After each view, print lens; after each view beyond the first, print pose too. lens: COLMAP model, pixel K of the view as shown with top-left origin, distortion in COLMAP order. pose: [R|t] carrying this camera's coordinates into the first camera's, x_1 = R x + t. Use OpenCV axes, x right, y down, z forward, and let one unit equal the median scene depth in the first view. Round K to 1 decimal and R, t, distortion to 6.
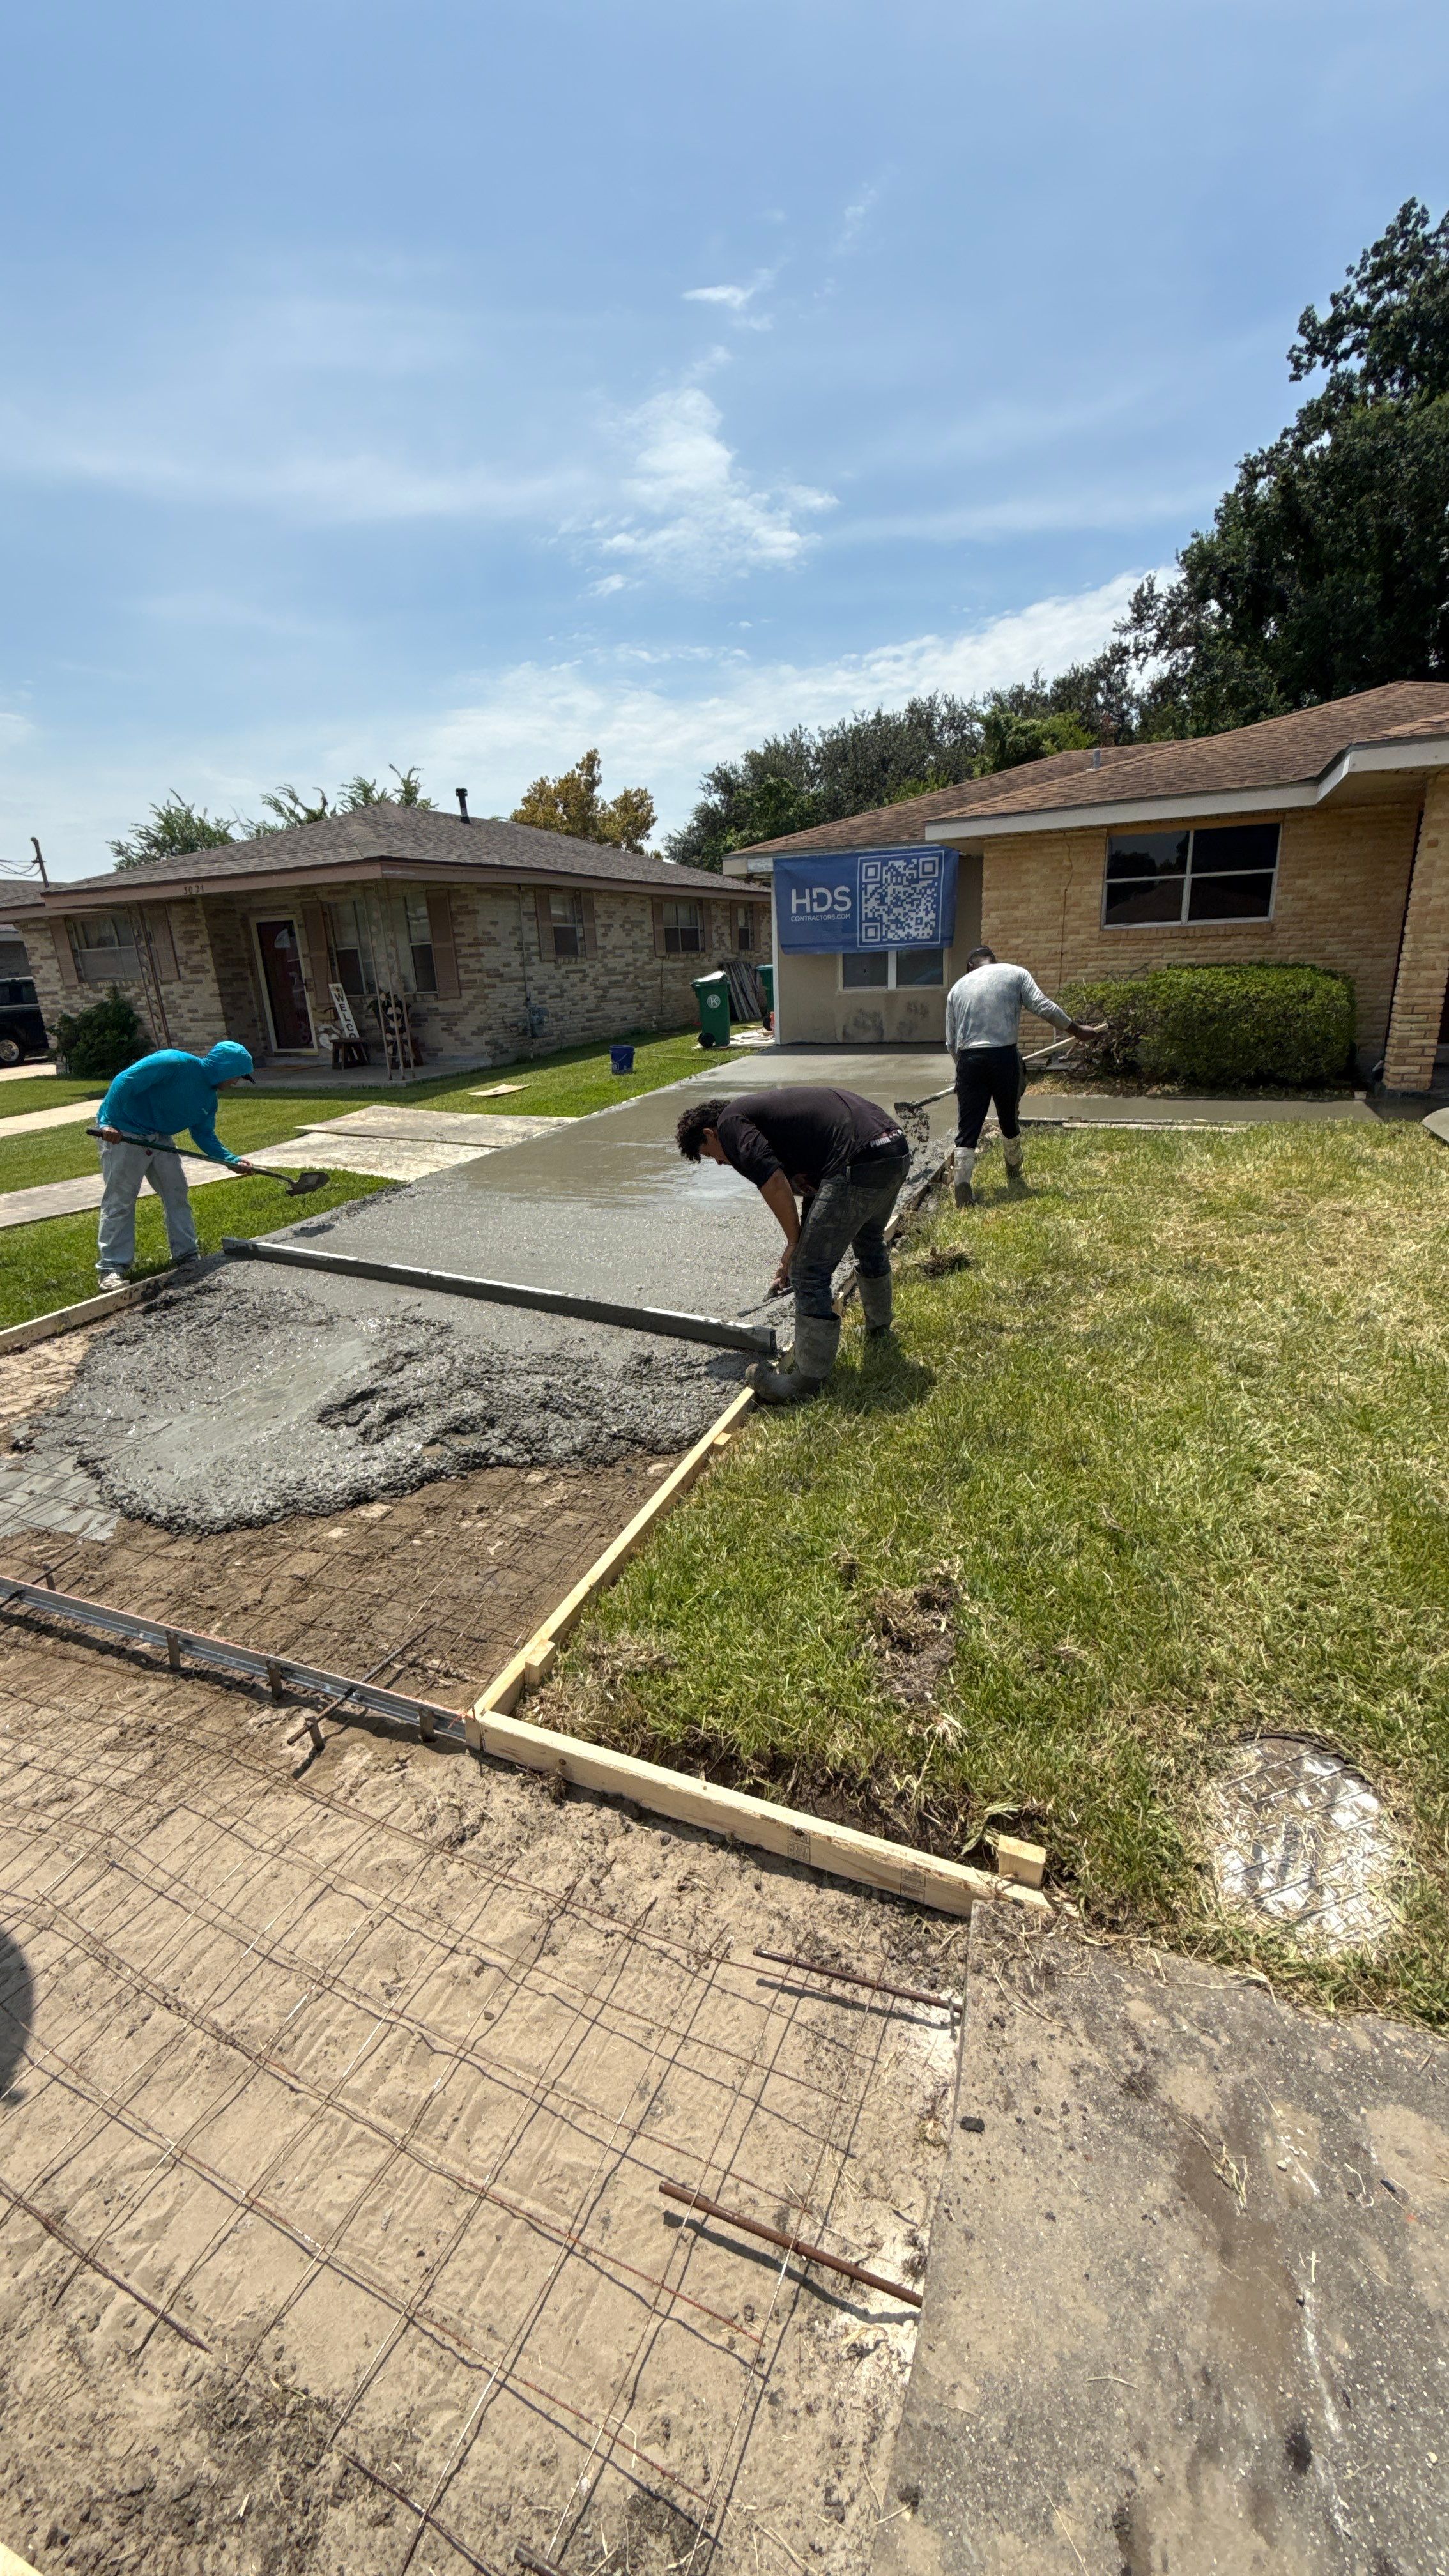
lens RADIAL K [[1024.5, 0, 721.8], [0, 1024.5, 1285.0], [0, 0, 1]] dist [-0.001049, -0.000280]
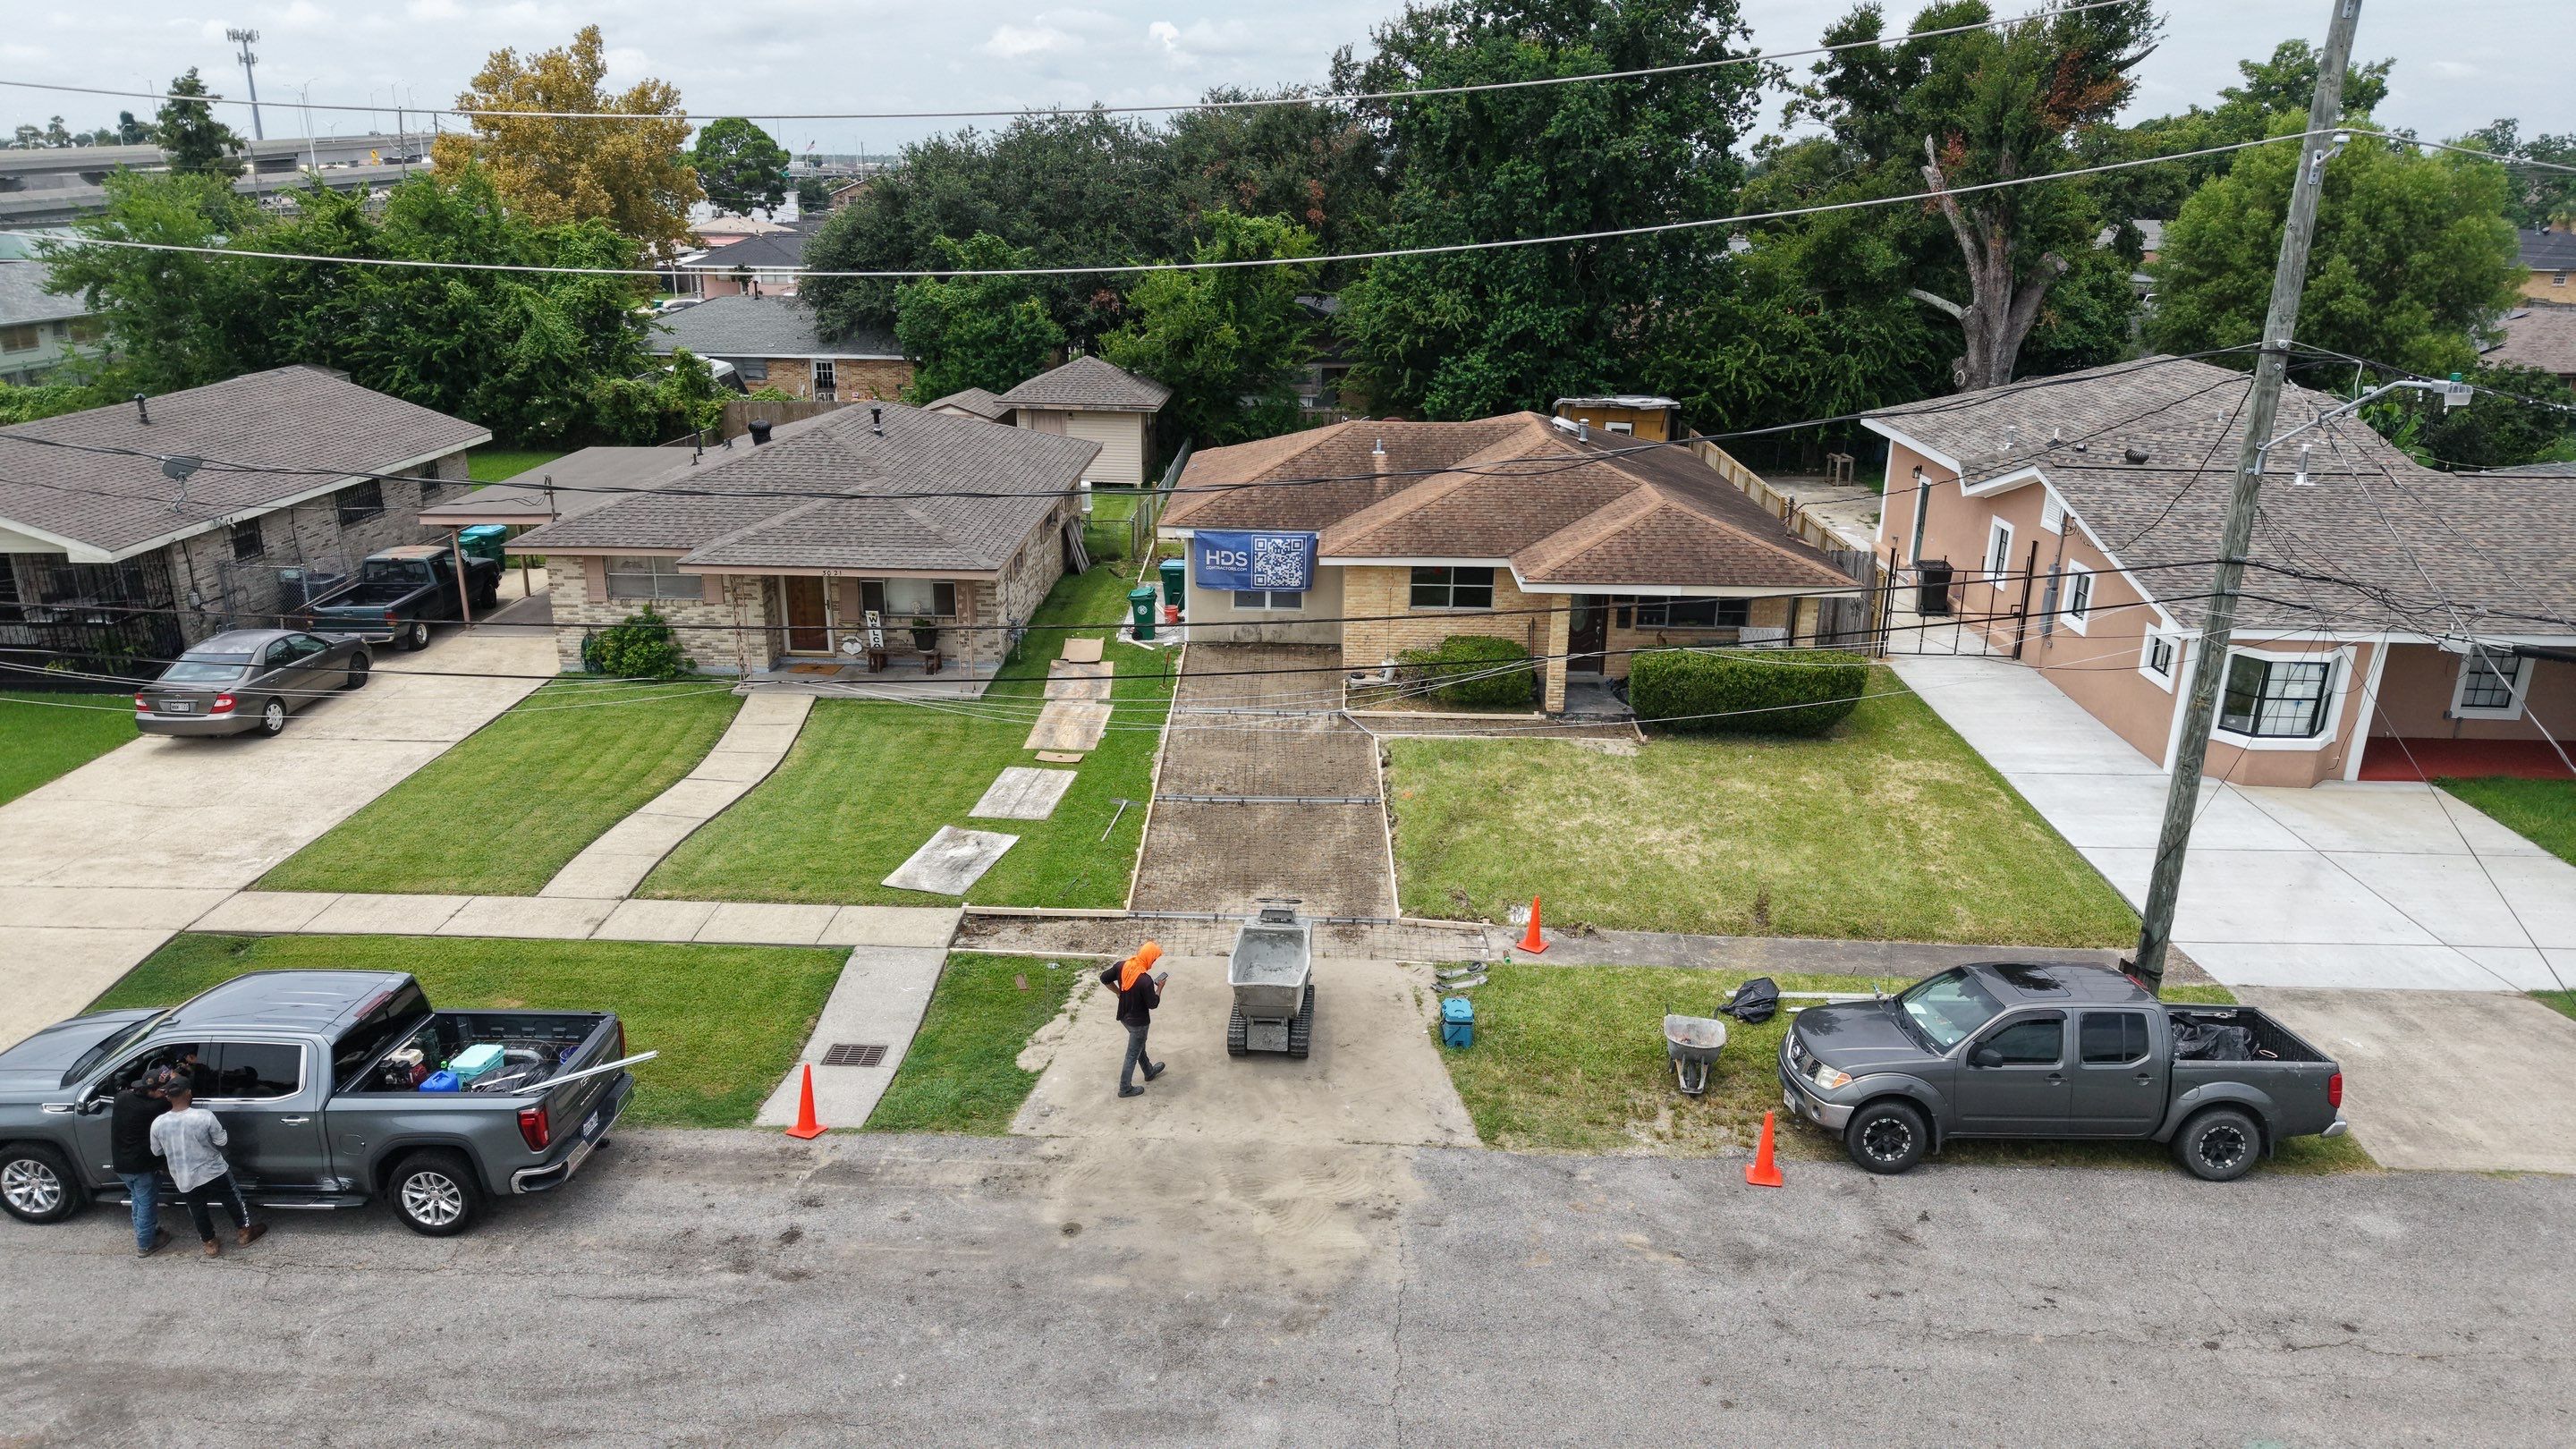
lens RADIAL K [[1714.9, 0, 1274.1], [0, 1714.9, 715.5], [0, 0, 1]] dist [0.046234, -0.053338]
pose [[0.931033, -0.056769, 0.360491, -0.578192], [0.059803, 0.998206, 0.002742, -0.107967], [-0.360000, 0.019006, 0.932759, -1.051419]]
